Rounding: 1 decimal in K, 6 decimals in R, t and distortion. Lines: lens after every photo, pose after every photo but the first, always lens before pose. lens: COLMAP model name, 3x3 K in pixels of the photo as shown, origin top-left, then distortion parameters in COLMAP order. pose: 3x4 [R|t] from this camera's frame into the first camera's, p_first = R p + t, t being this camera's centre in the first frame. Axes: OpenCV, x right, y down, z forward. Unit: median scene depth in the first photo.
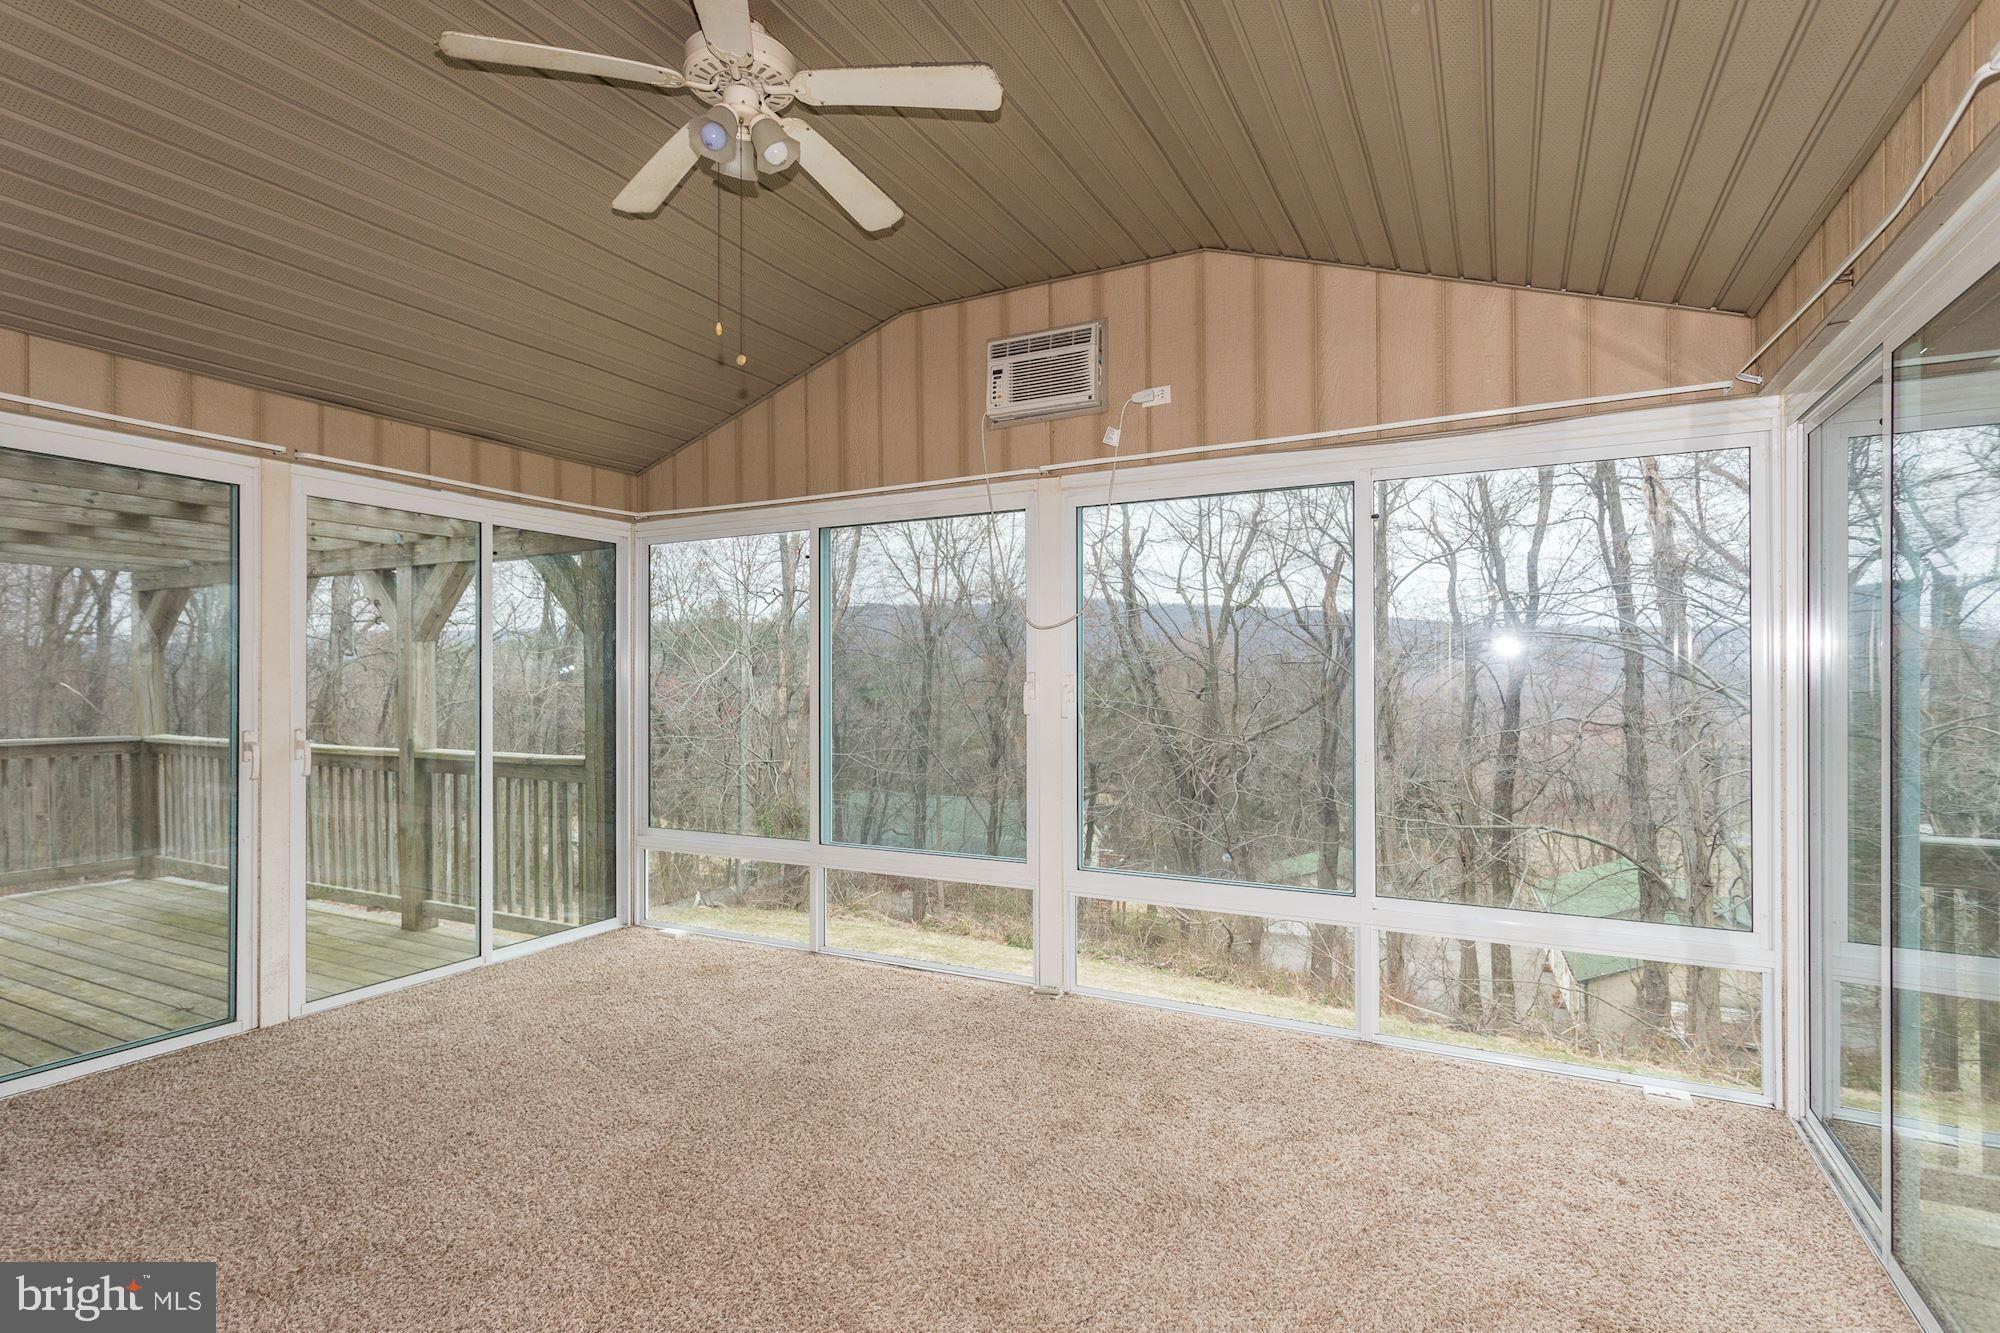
lens RADIAL K [[978.6, 0, 994.5], [0, 978.6, 681.3], [0, 0, 1]] dist [-0.024685, 0.014379]
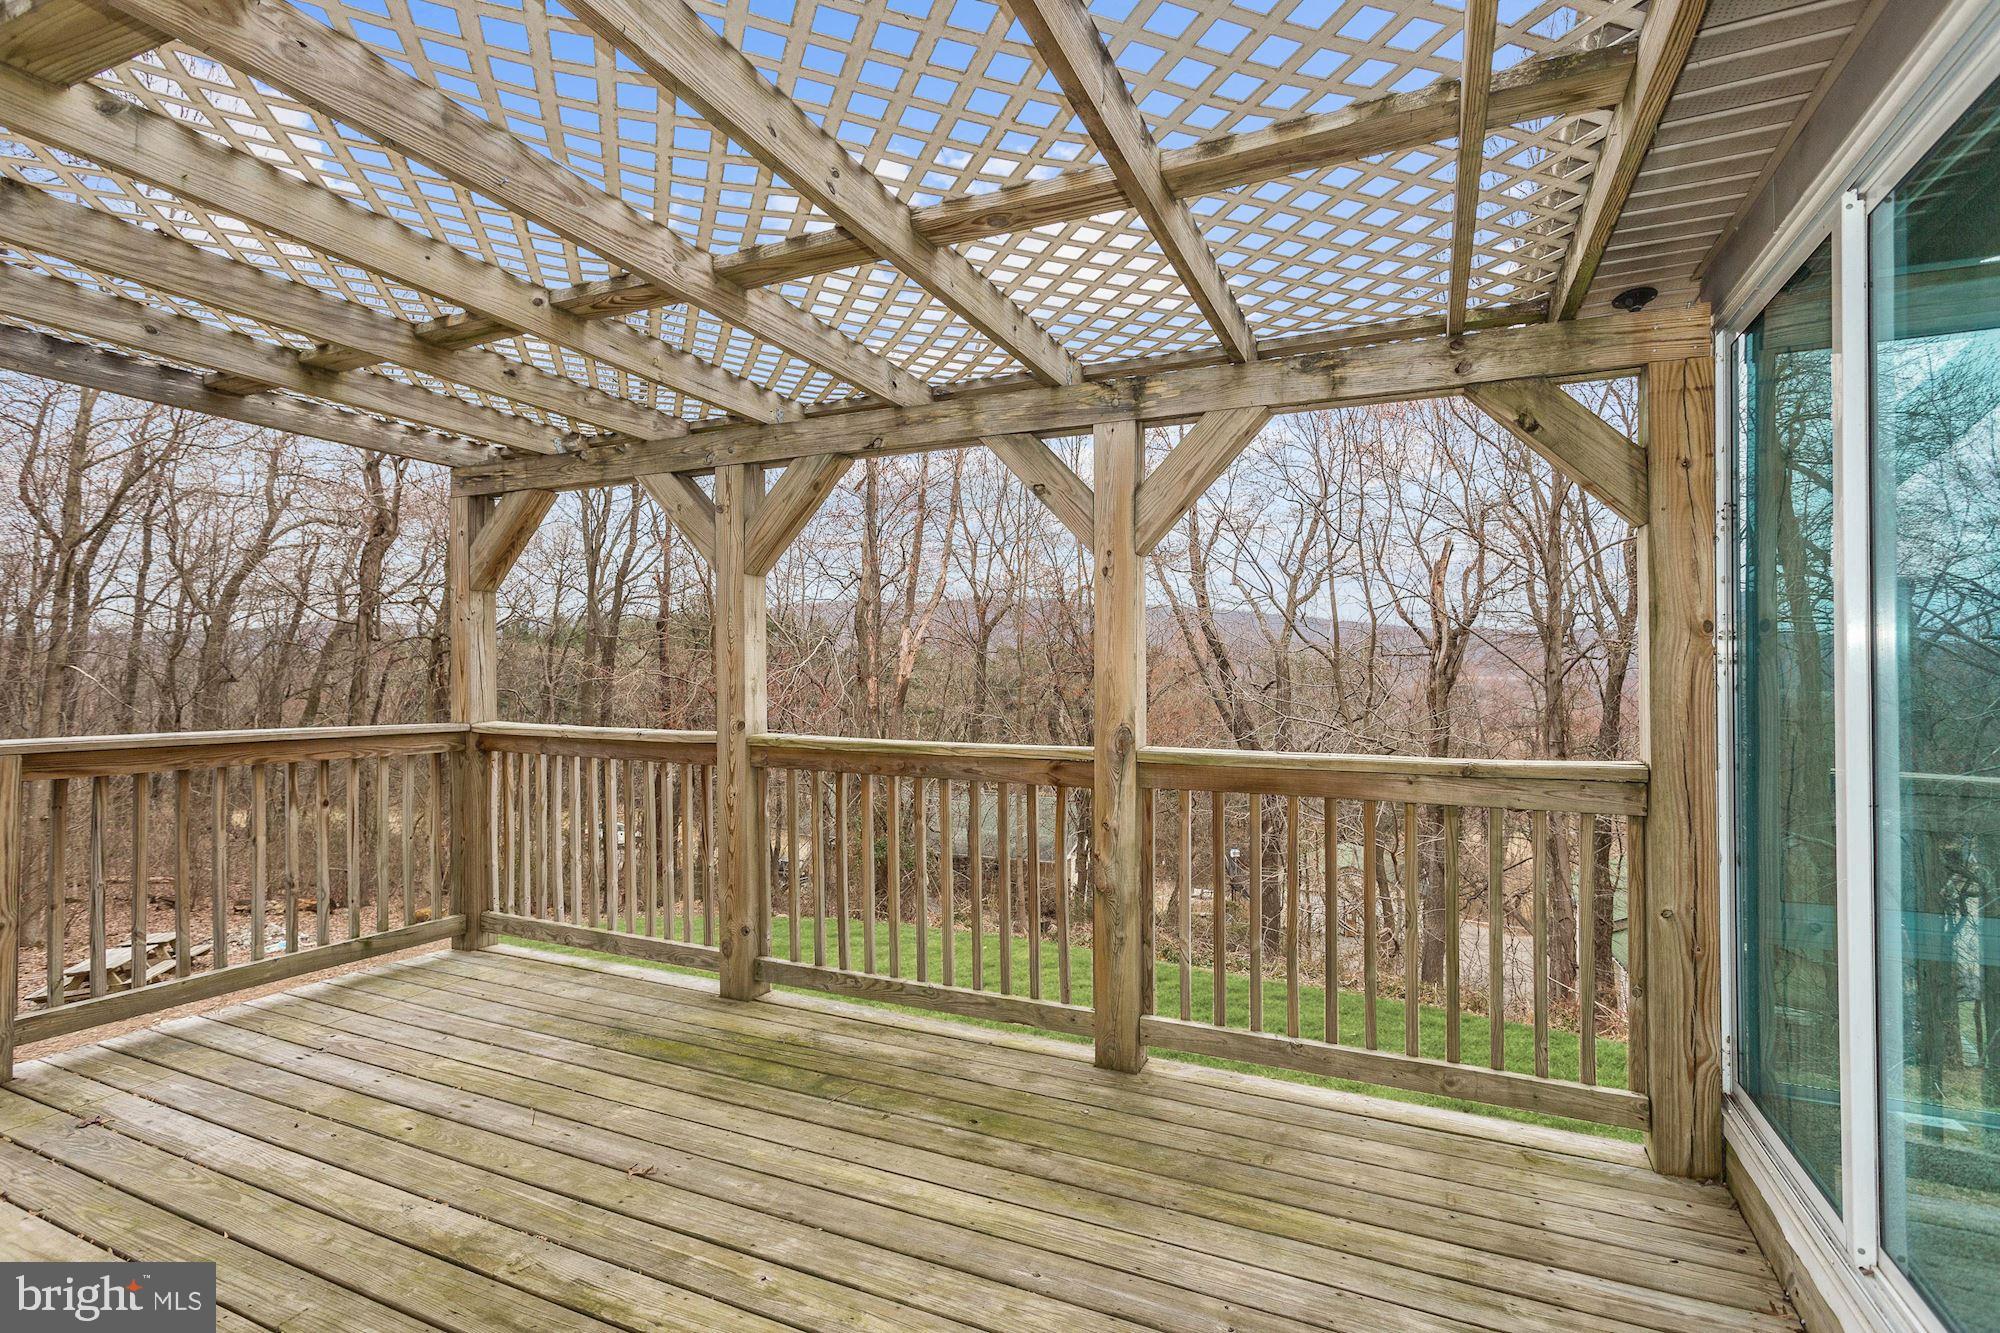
lens RADIAL K [[978.6, 0, 1004.5], [0, 978.6, 662.6], [0, 0, 1]] dist [-0.024685, 0.014379]
pose [[0.999430, 0.008098, 0.032771, -0.552318], [-0.007596, 0.999852, -0.015404, 0.024251], [-0.032891, 0.015147, 0.999344, 0.352274]]
